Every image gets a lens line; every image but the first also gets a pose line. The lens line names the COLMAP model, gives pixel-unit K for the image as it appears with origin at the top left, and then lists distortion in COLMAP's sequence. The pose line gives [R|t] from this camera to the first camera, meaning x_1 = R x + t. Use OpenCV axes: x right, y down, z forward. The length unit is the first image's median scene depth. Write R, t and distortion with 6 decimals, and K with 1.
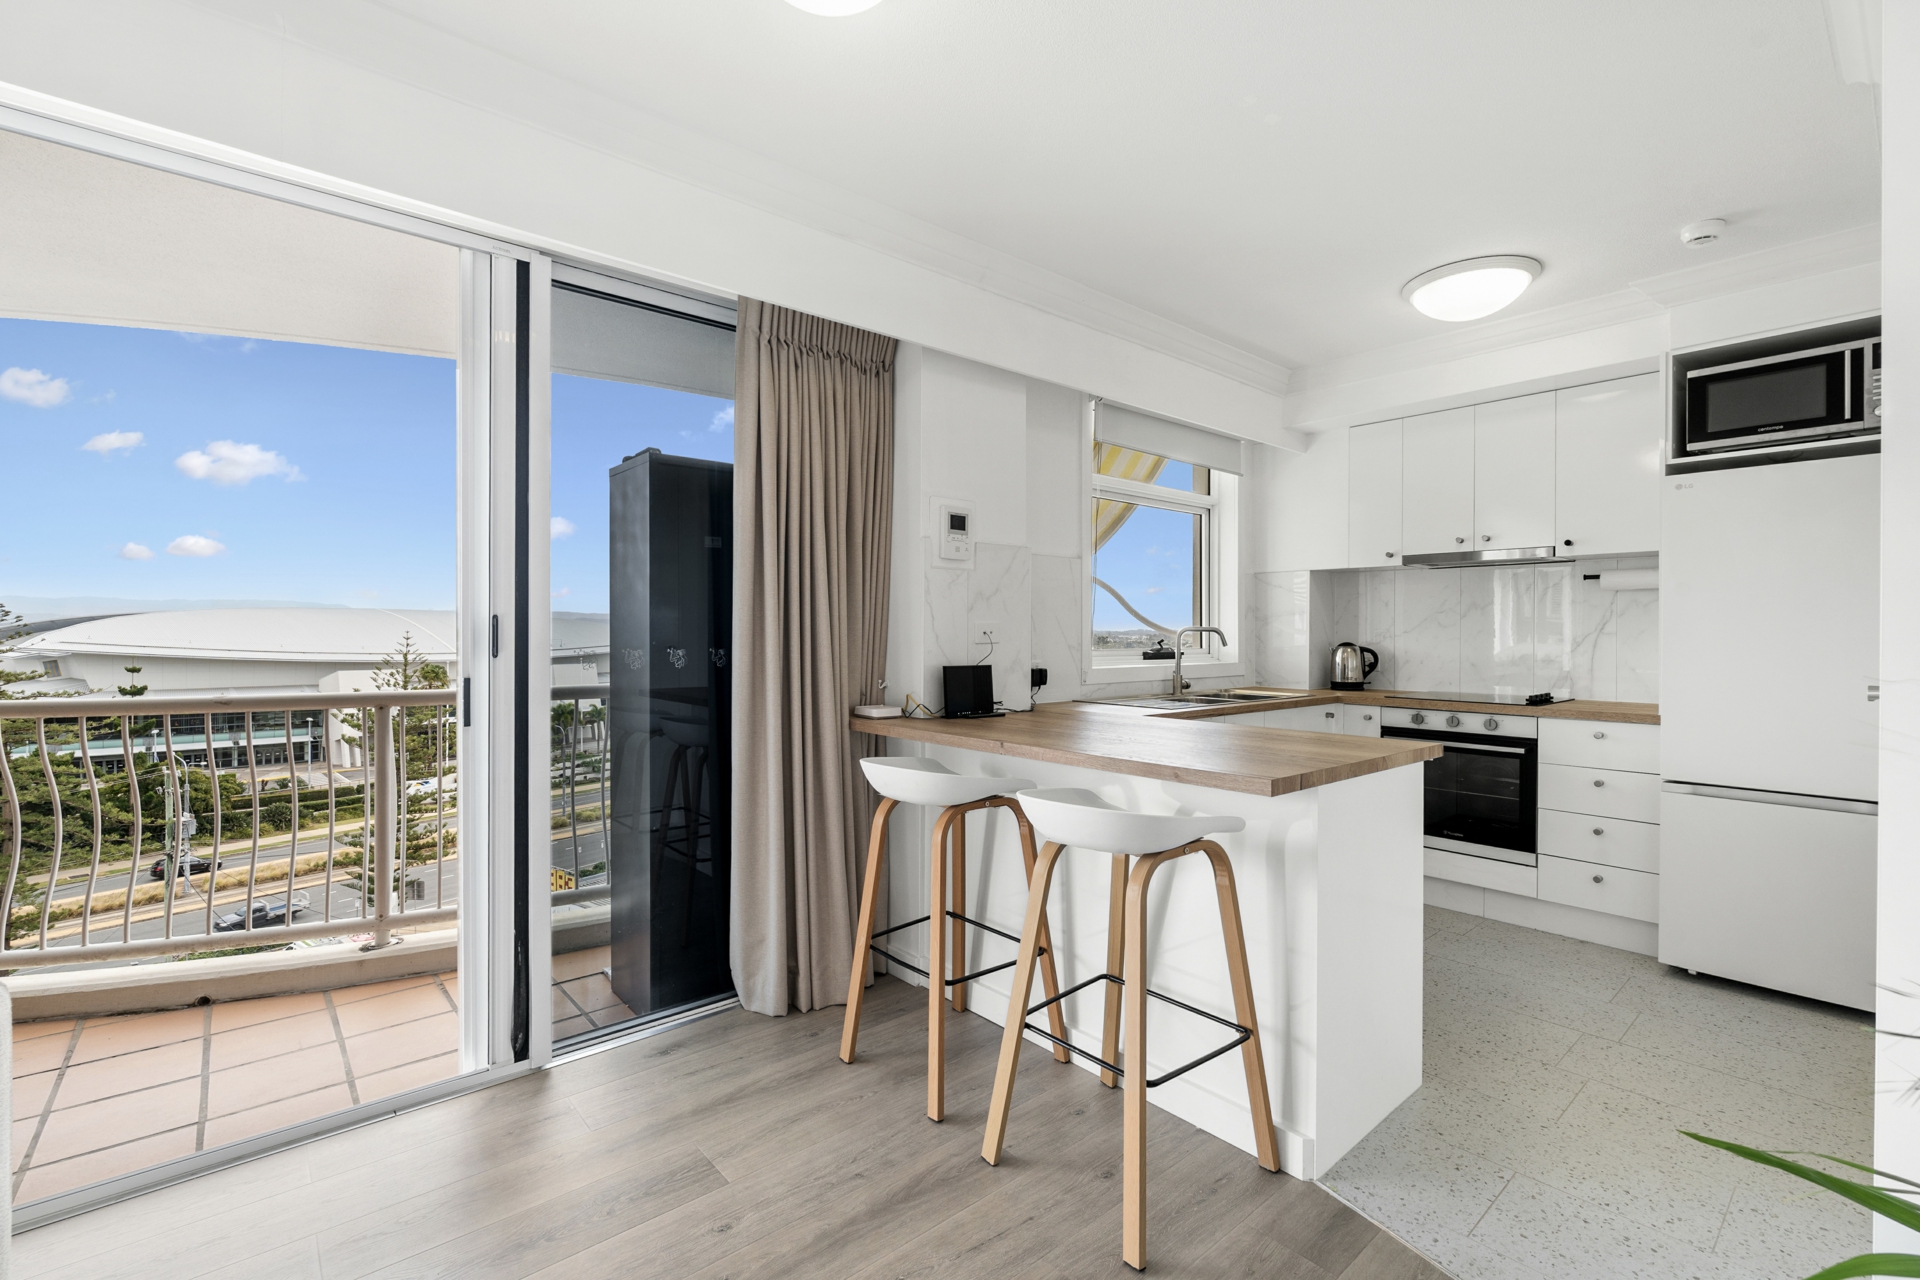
lens RADIAL K [[861.2, 0, 958.2], [0, 861.2, 660.4], [0, 0, 1]] dist [-0.002039, 0.000416]
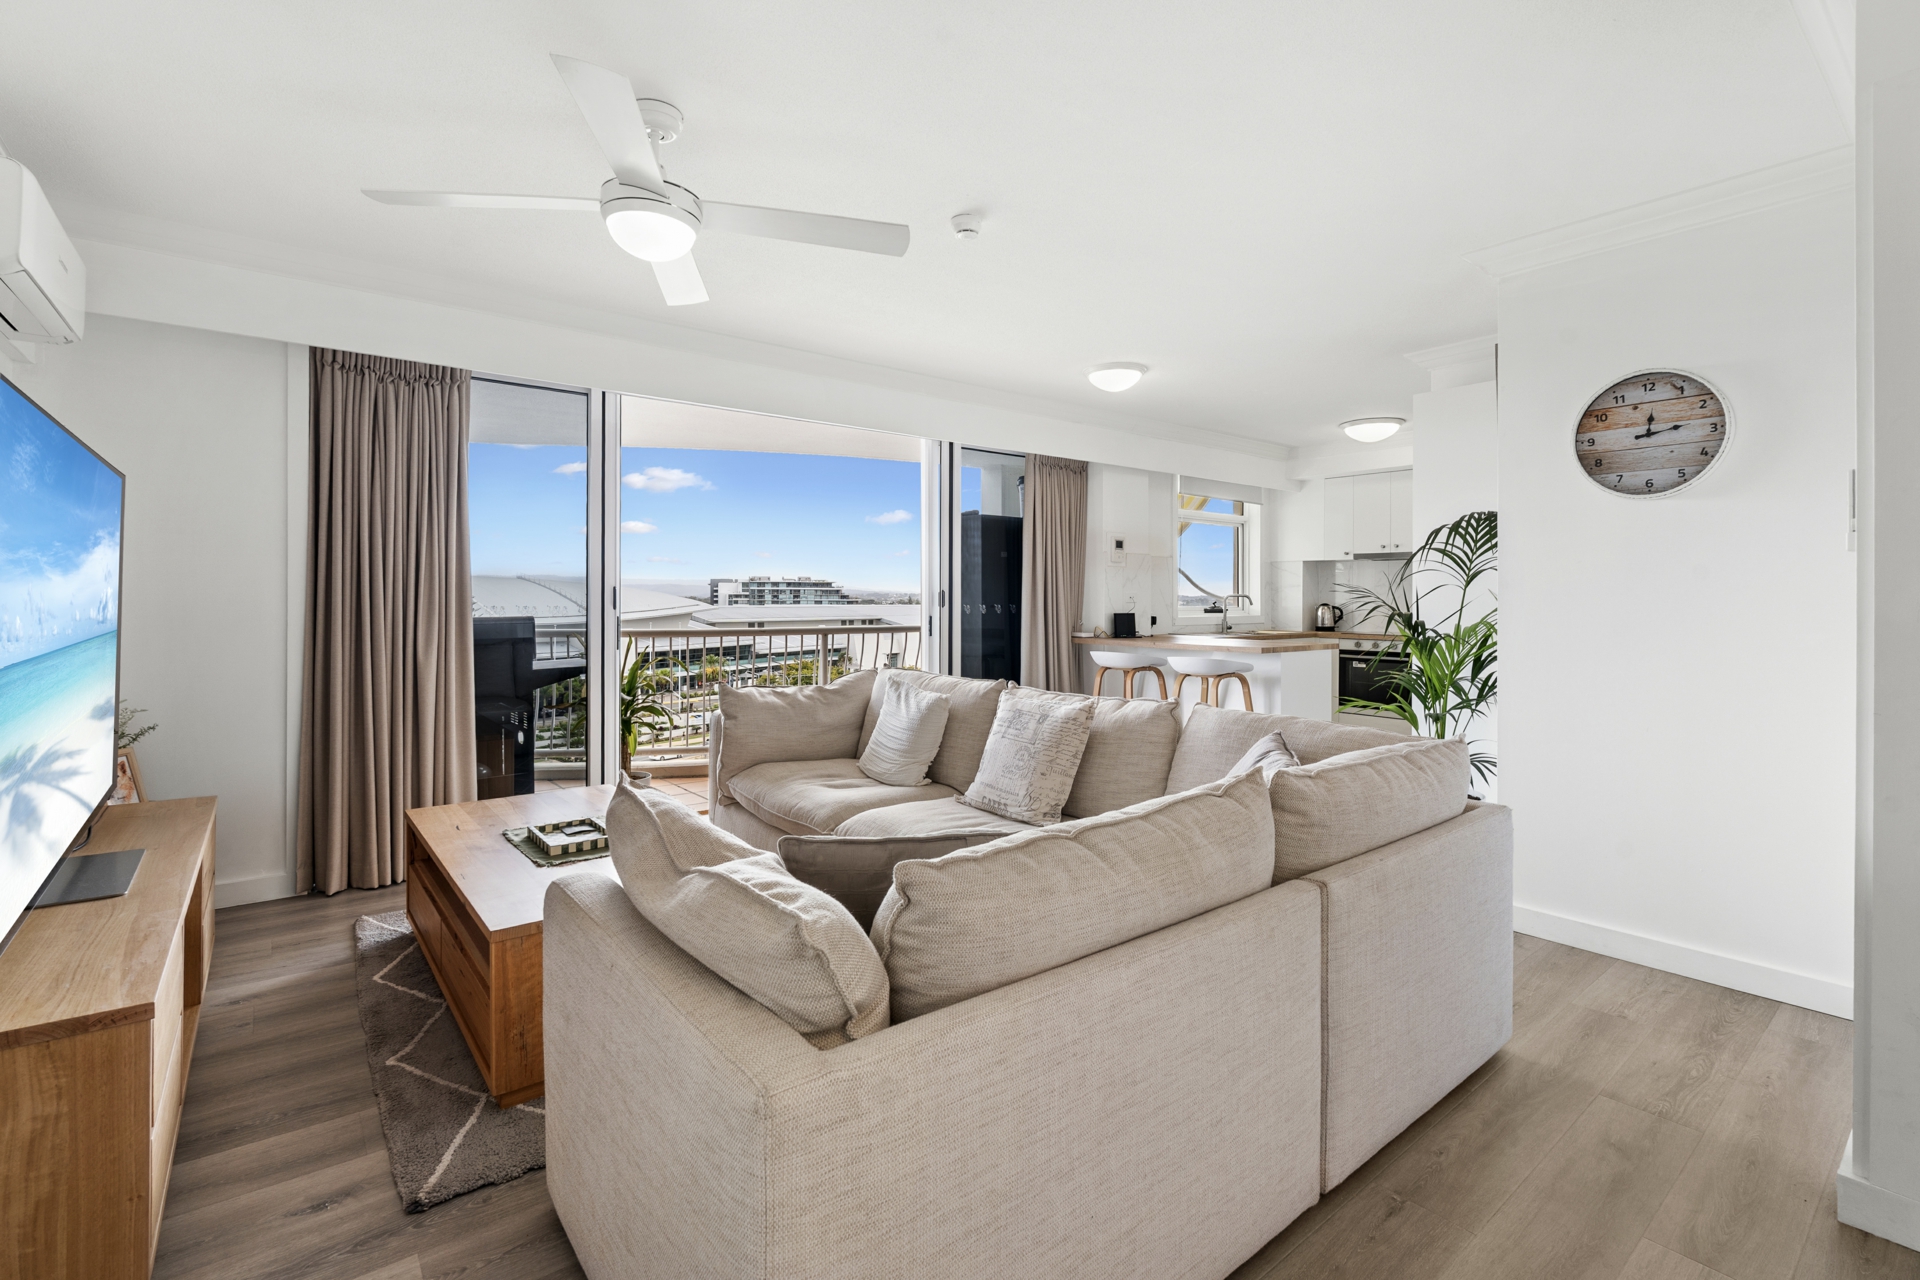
lens RADIAL K [[861.2, 0, 957.9], [0, 861.2, 613.1], [0, 0, 1]] dist [-0.002039, 0.000416]
pose [[0.999097, 0.001769, -0.042450, -0.218746], [-0.002428, 0.999877, -0.015486, 0.028557], [0.042418, 0.015575, 0.998979, -0.794617]]
